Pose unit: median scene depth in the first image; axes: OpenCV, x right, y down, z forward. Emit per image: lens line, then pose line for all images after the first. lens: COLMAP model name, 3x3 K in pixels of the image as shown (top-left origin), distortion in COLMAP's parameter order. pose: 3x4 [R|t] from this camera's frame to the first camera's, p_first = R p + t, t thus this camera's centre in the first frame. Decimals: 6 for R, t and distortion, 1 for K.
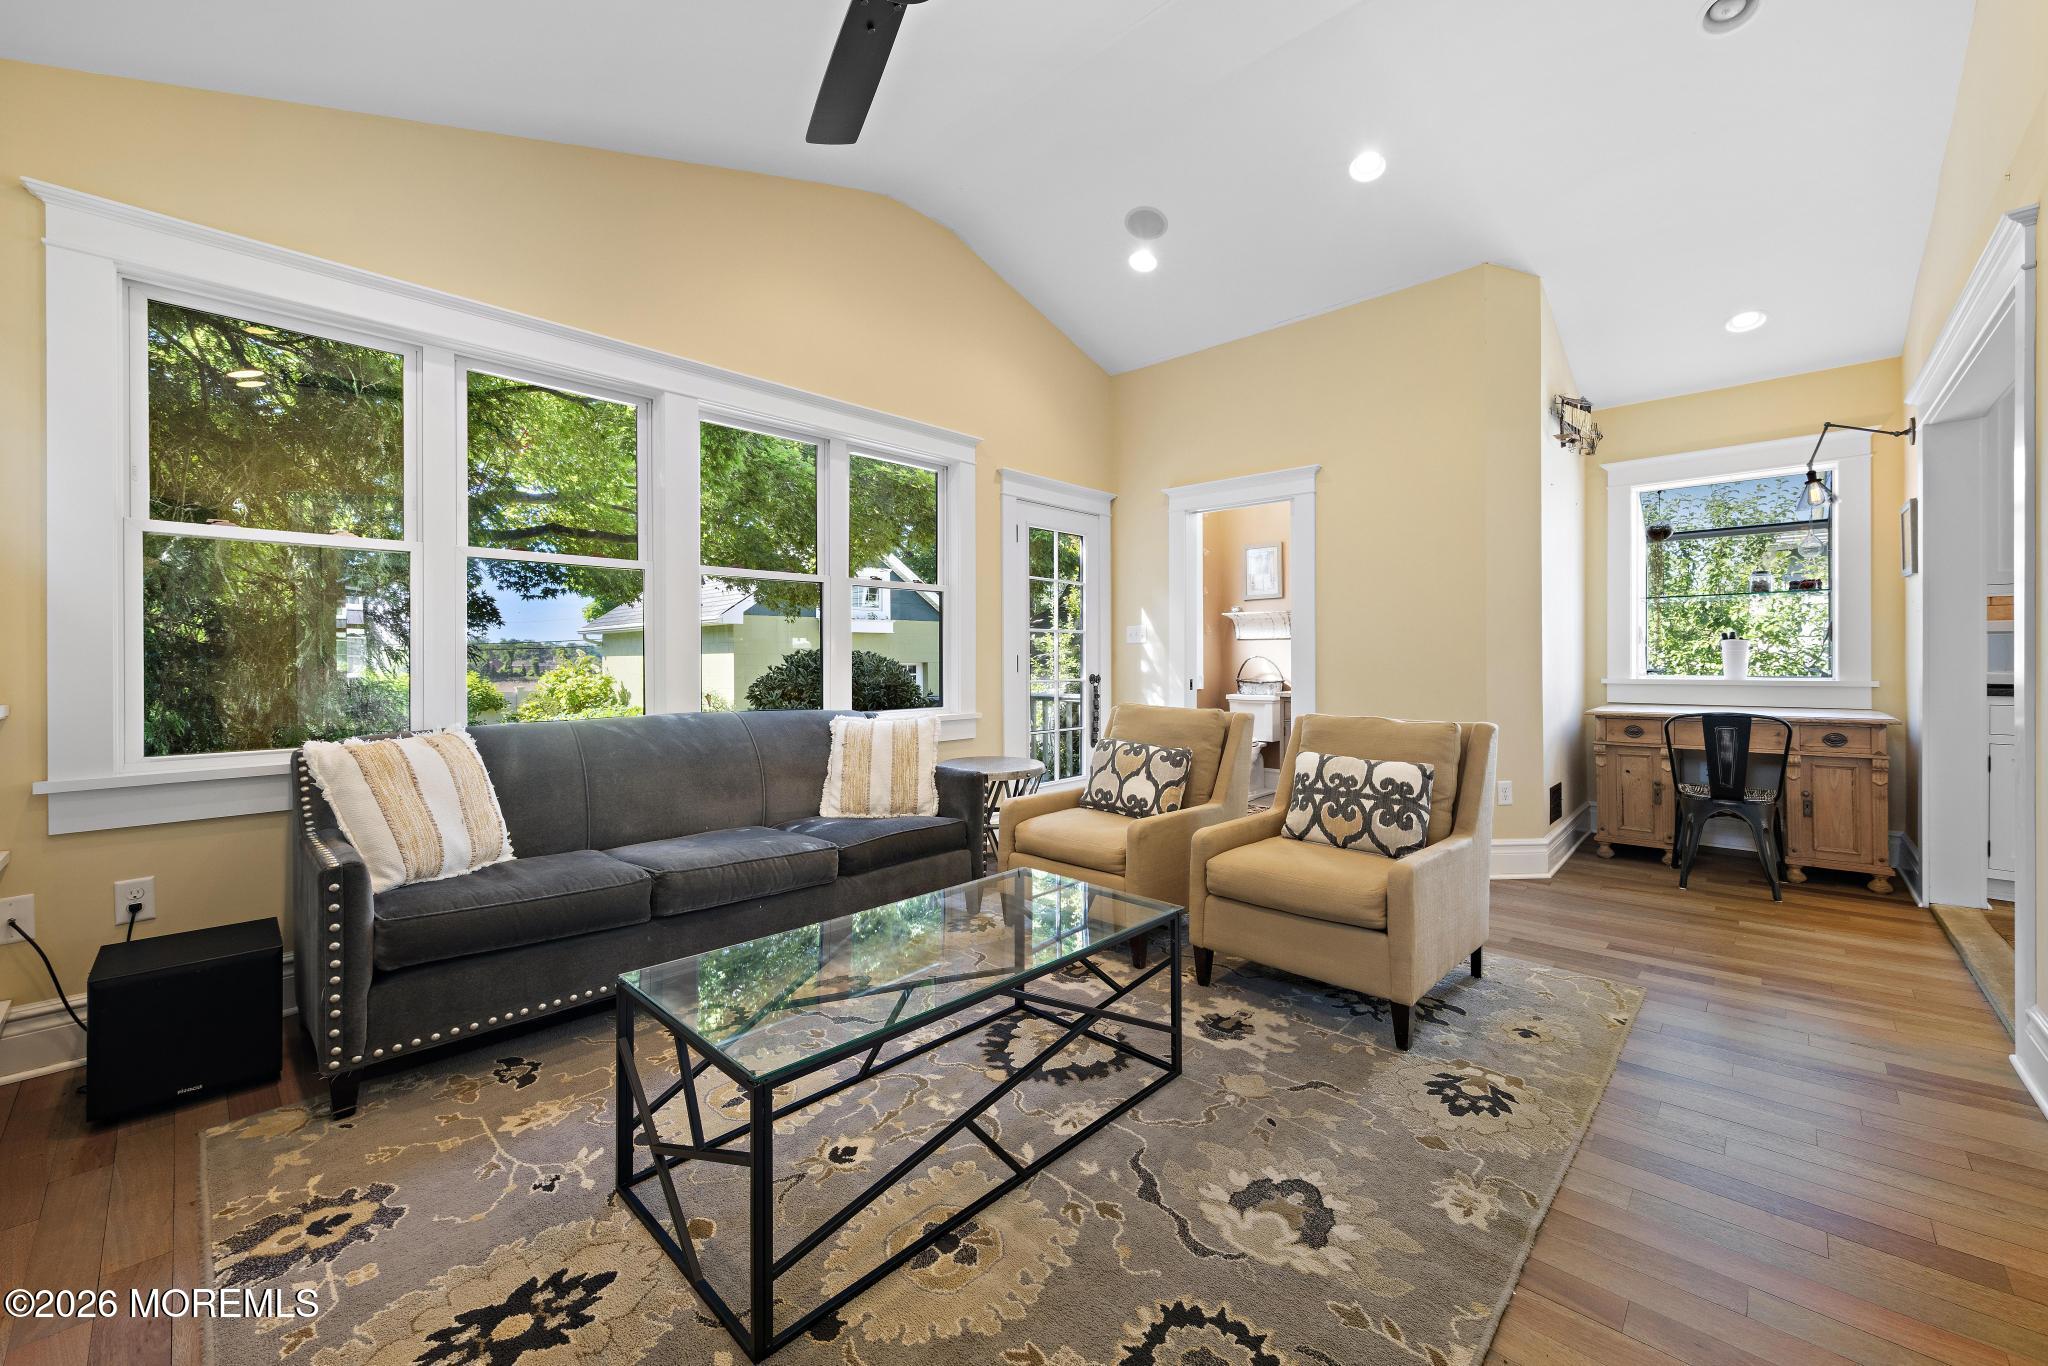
lens RADIAL K [[794.3, 0, 1035.8], [0, 794.3, 658.8], [0, 0, 1]] dist [0.000252, 0.000106]
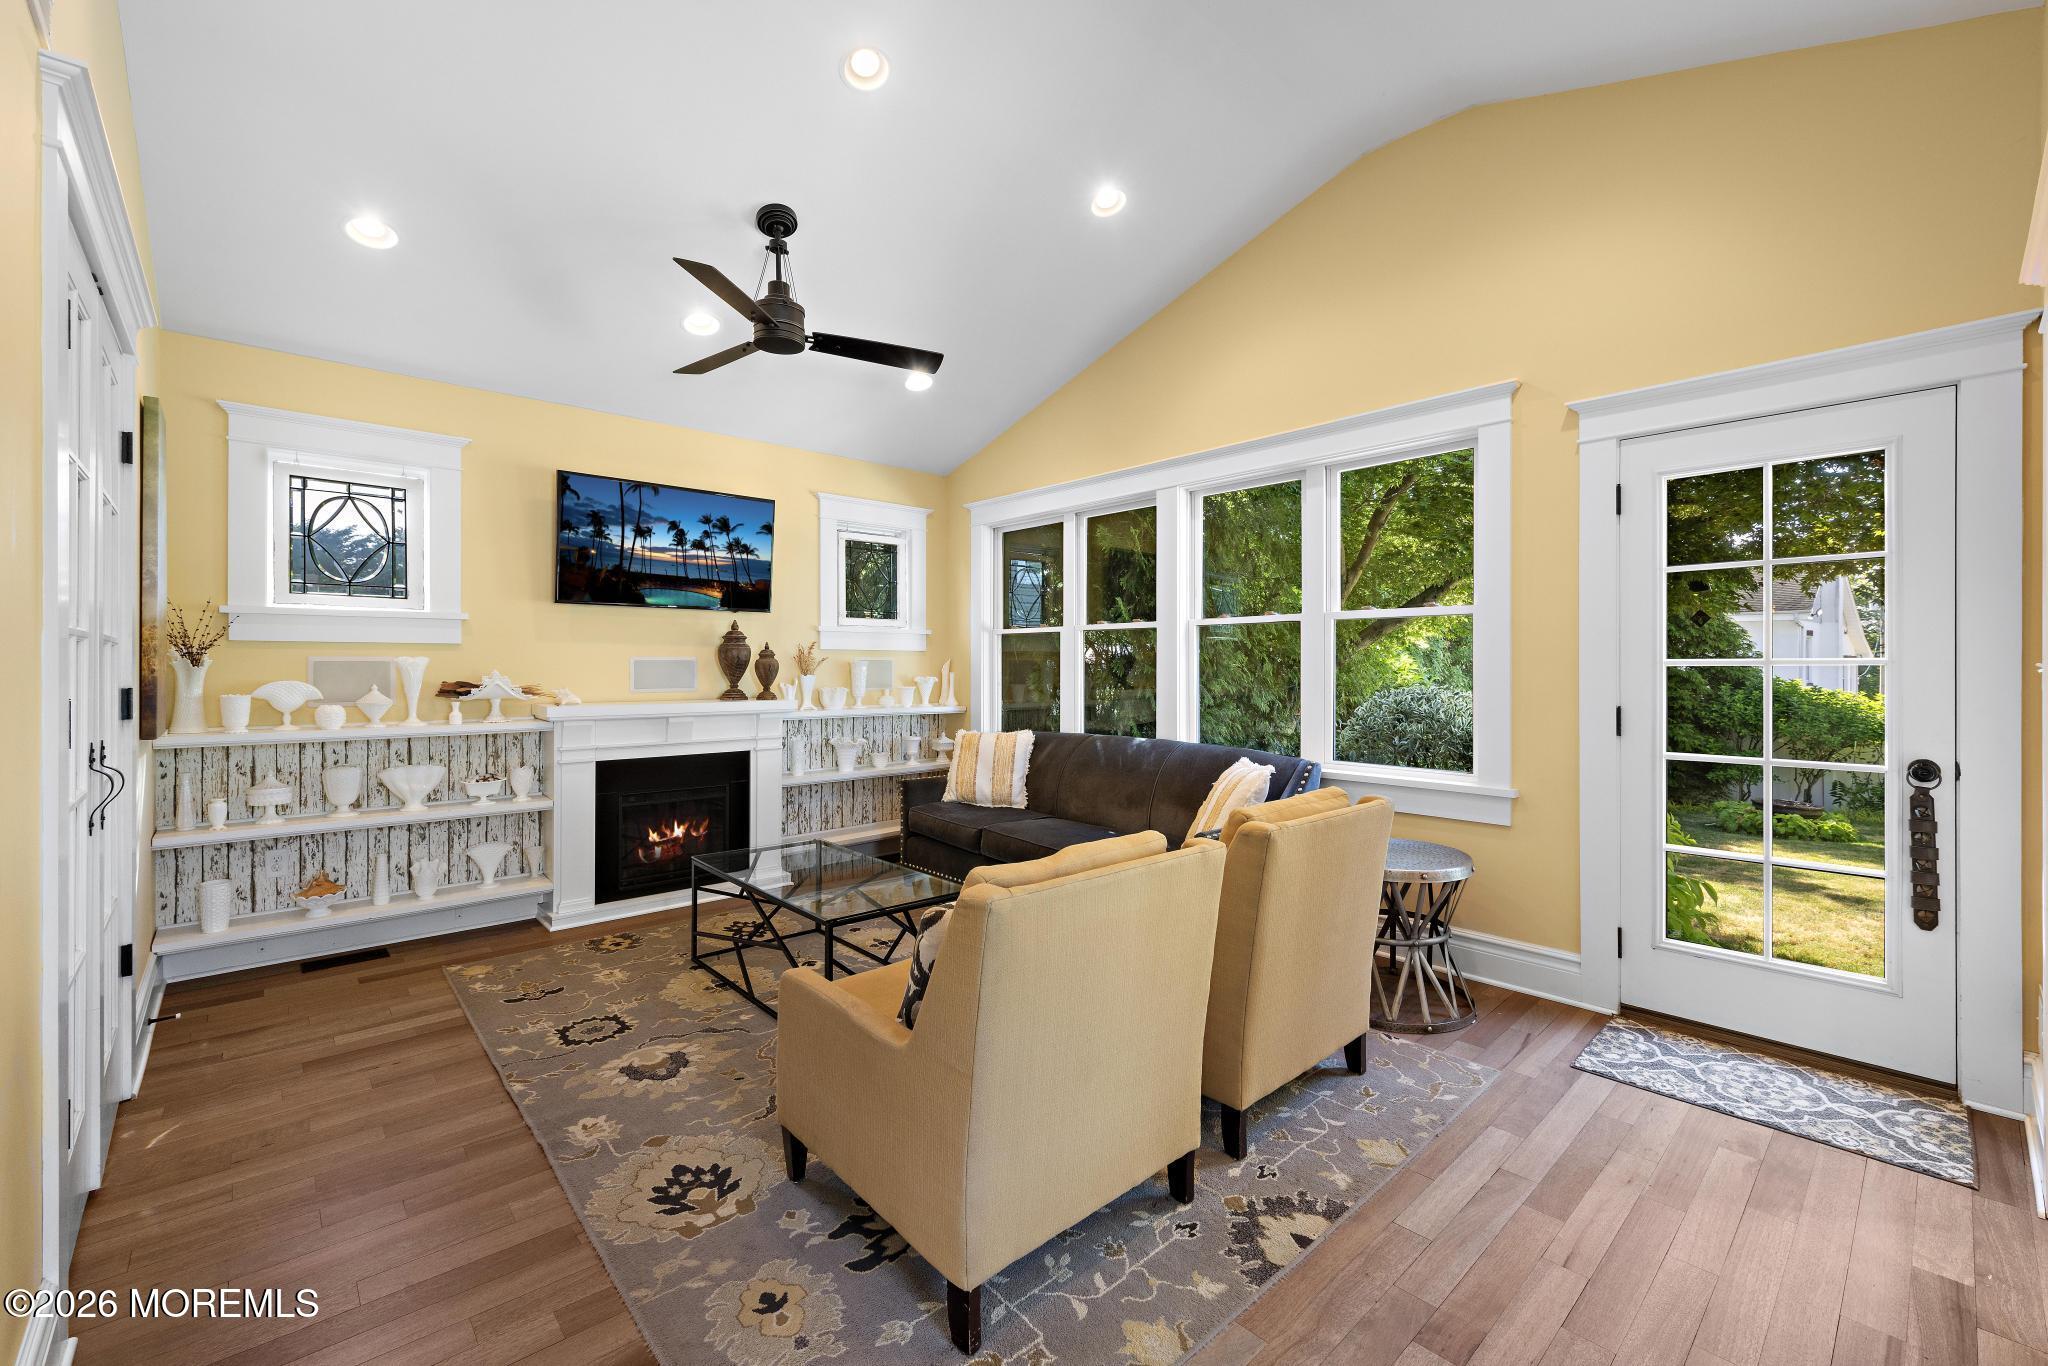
lens RADIAL K [[850.5, 0, 1027.8], [0, 850.5, 662.9], [0, 0, 1]] dist [0.003693, 0.000208]
pose [[-0.080229, 0.003522, -0.996770, 1.133261], [0.000169, 0.999994, 0.003520, -0.068648], [0.996776, 0.000114, -0.080229, 1.091572]]
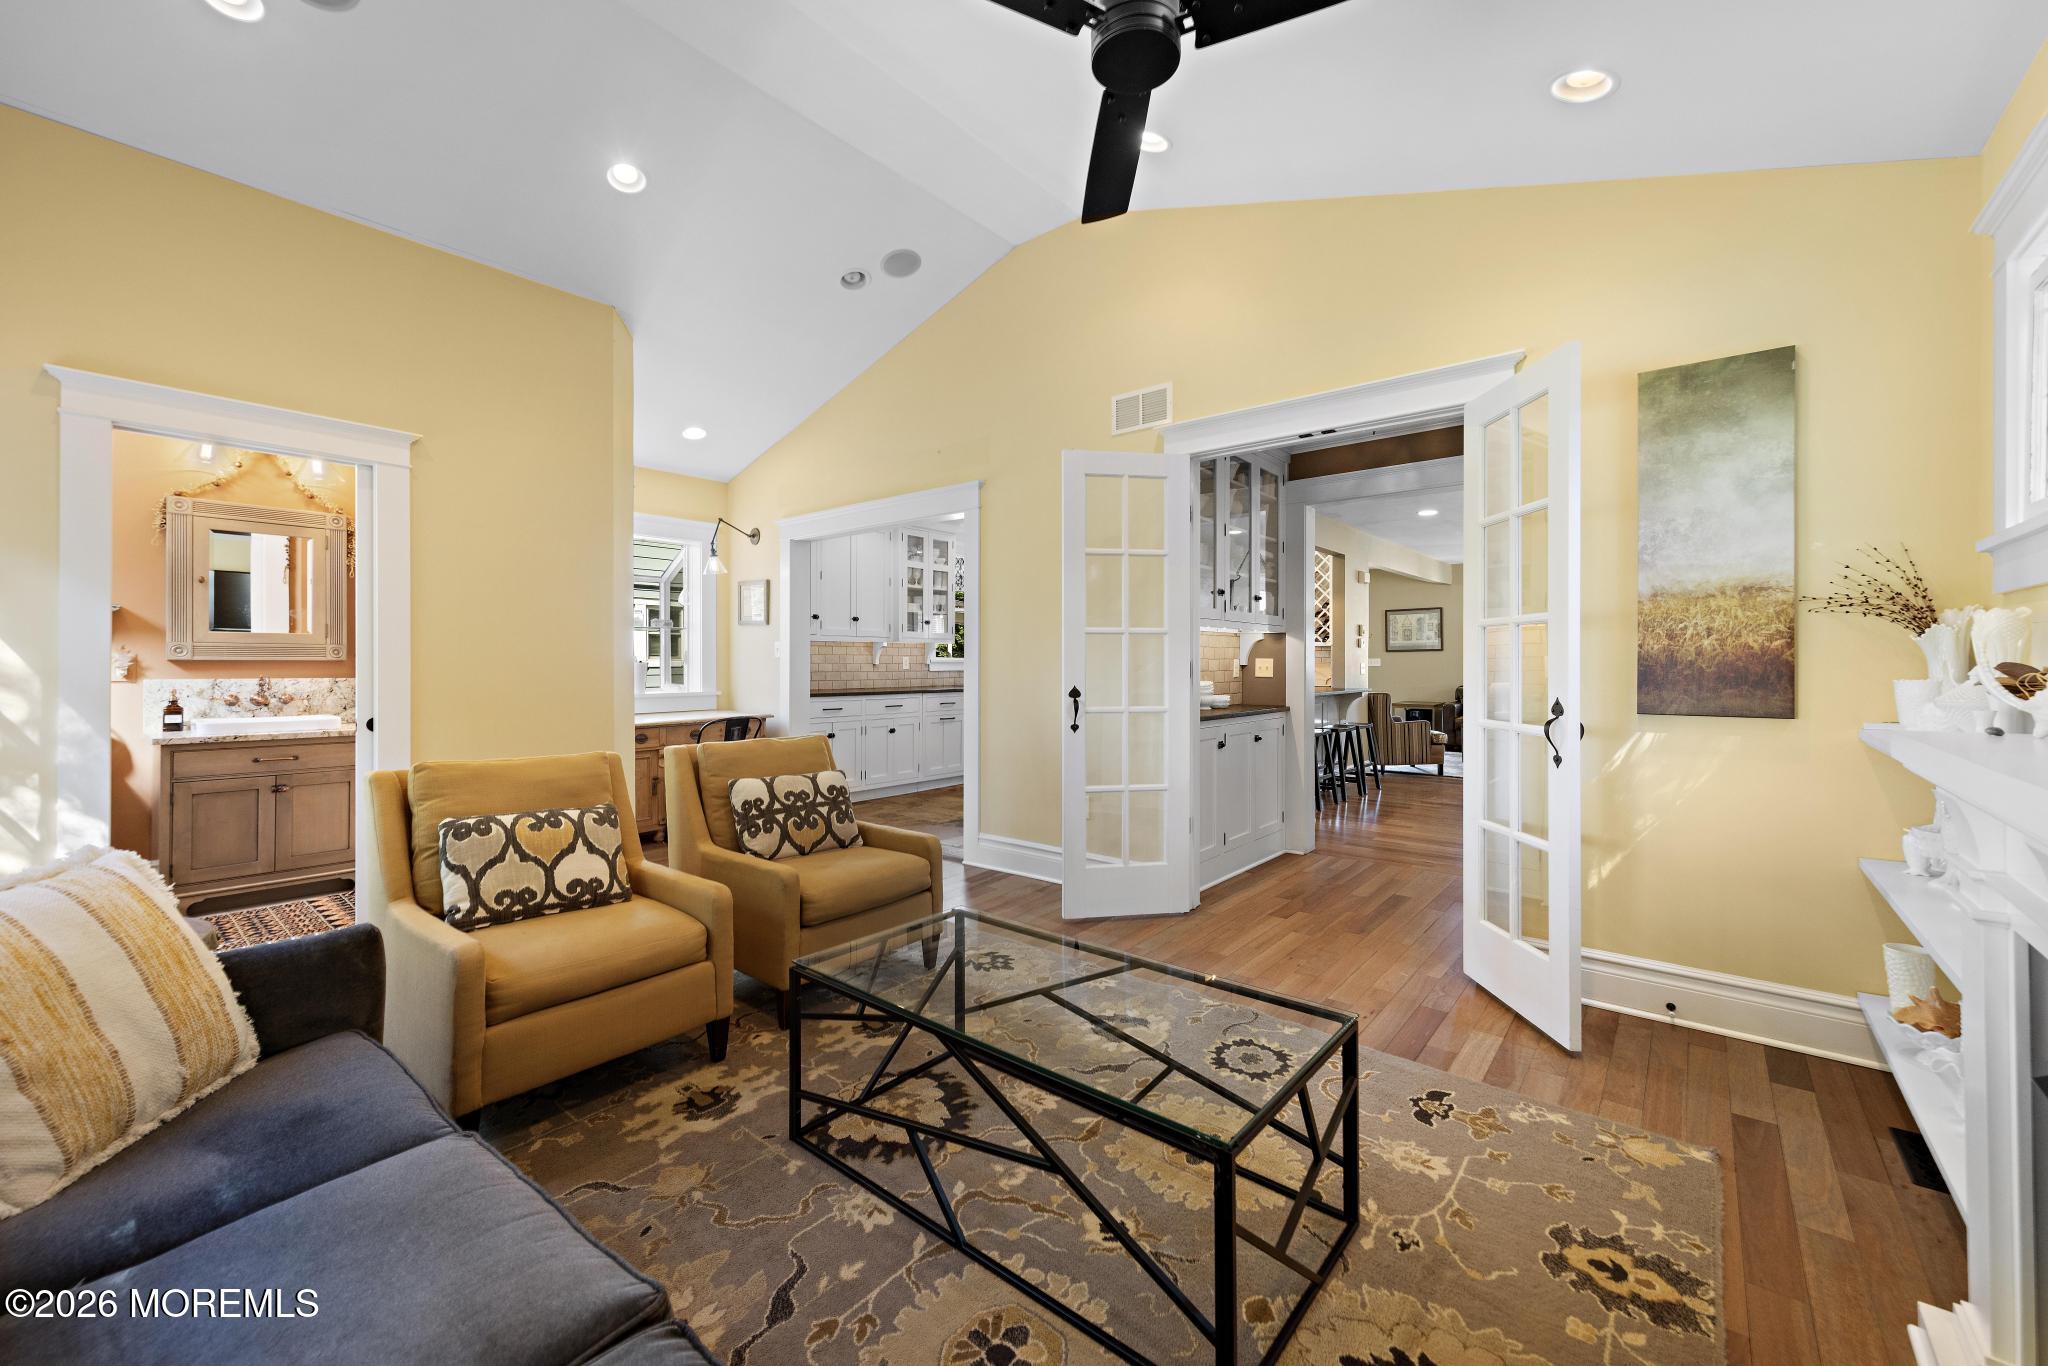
lens RADIAL K [[794.3, 0, 1030.4], [0, 794.3, 662.9], [0, 0, 1]] dist [0.000252, 0.000106]
pose [[-0.068470, 0.003399, 0.997647, -0.766159], [-0.001321, 0.999993, -0.003498, -0.032141], [-0.997652, -0.001557, -0.068465, 0.755713]]
